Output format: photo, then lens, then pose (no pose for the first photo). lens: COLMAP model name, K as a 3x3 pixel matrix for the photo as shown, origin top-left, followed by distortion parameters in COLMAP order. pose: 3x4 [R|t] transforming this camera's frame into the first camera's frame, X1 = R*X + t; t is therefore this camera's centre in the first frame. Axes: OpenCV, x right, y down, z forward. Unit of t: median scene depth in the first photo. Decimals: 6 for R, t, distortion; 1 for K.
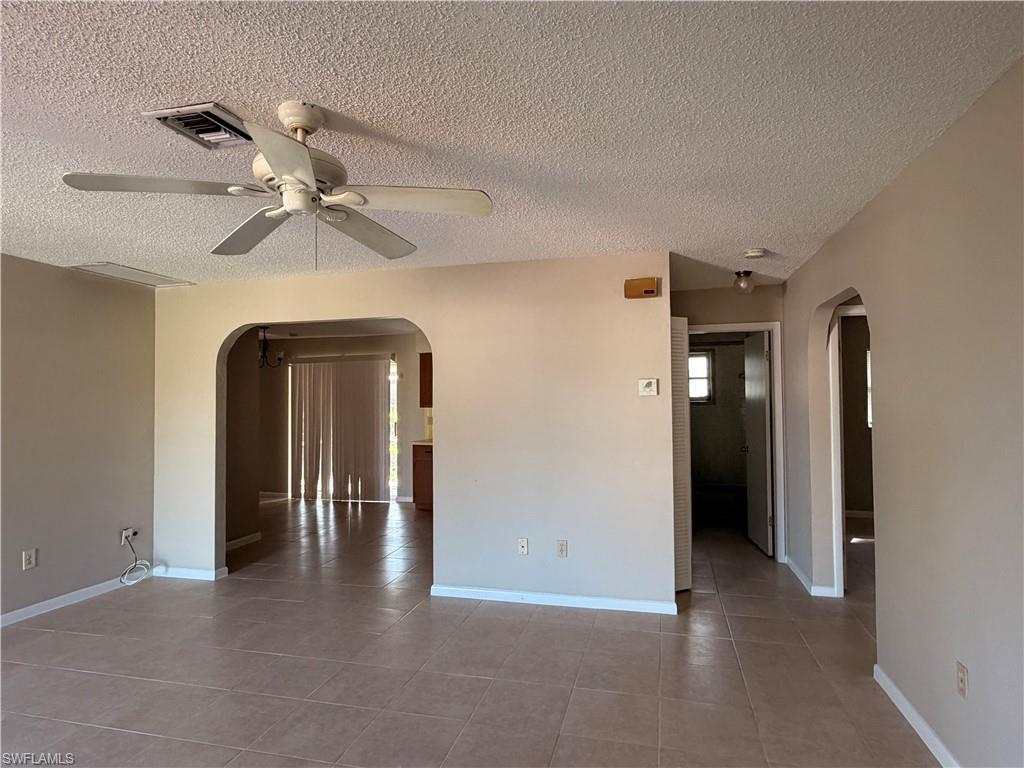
lens RADIAL K [[593.1, 0, 512.0], [0, 593.1, 384.0], [0, 0, 1]] dist [-0.004481, -0.000698]
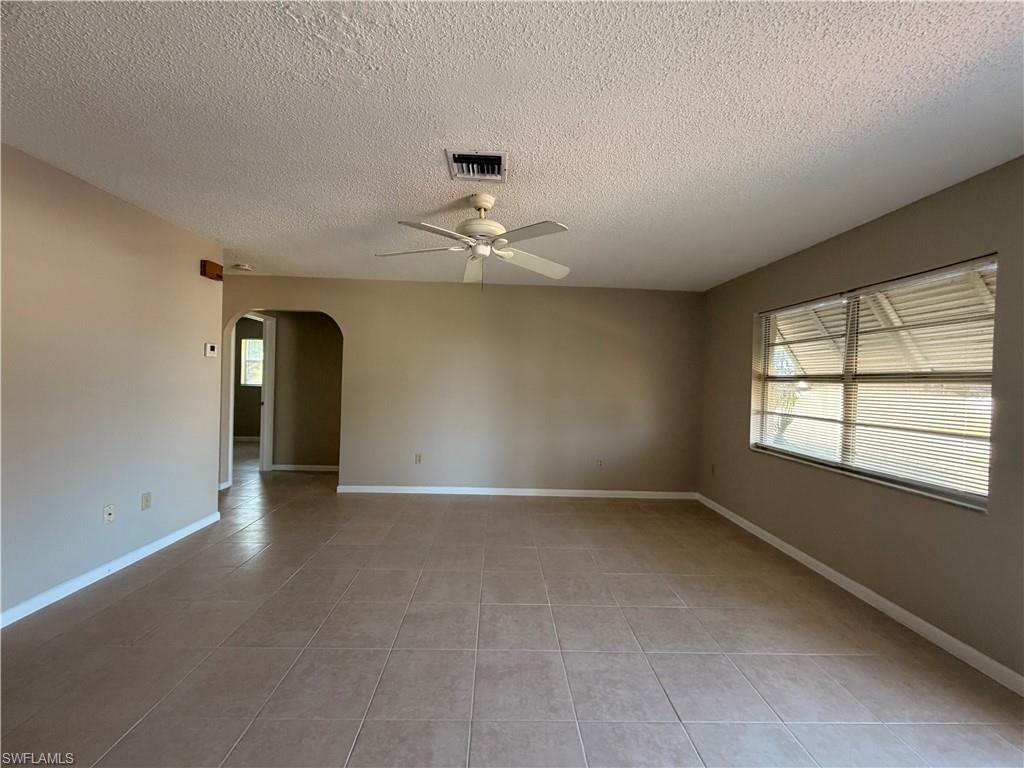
lens RADIAL K [[409.7, 0, 512.0], [0, 409.7, 384.0], [0, 0, 1]] dist [-0.001063, -0.000137]
pose [[-0.273951, -0.009101, 0.961700, -0.791516], [-0.052461, 0.998608, -0.005494, 0.048498], [-0.960312, -0.051957, -0.274047, 0.620810]]
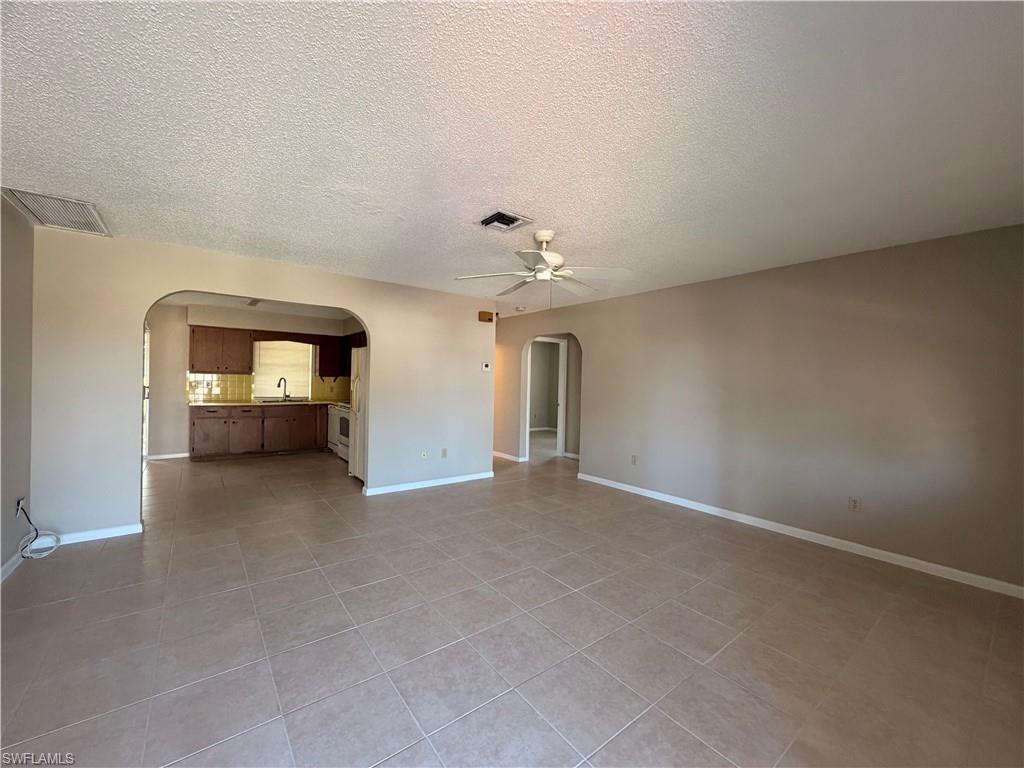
lens RADIAL K [[409.7, 0, 512.0], [0, 409.7, 384.0], [0, 0, 1]] dist [-0.001063, -0.000137]
pose [[0.617062, 0.014972, 0.786772, -0.808352], [-0.048976, 0.998611, 0.019409, 0.031992], [-0.785389, -0.050509, 0.616939, 0.074633]]
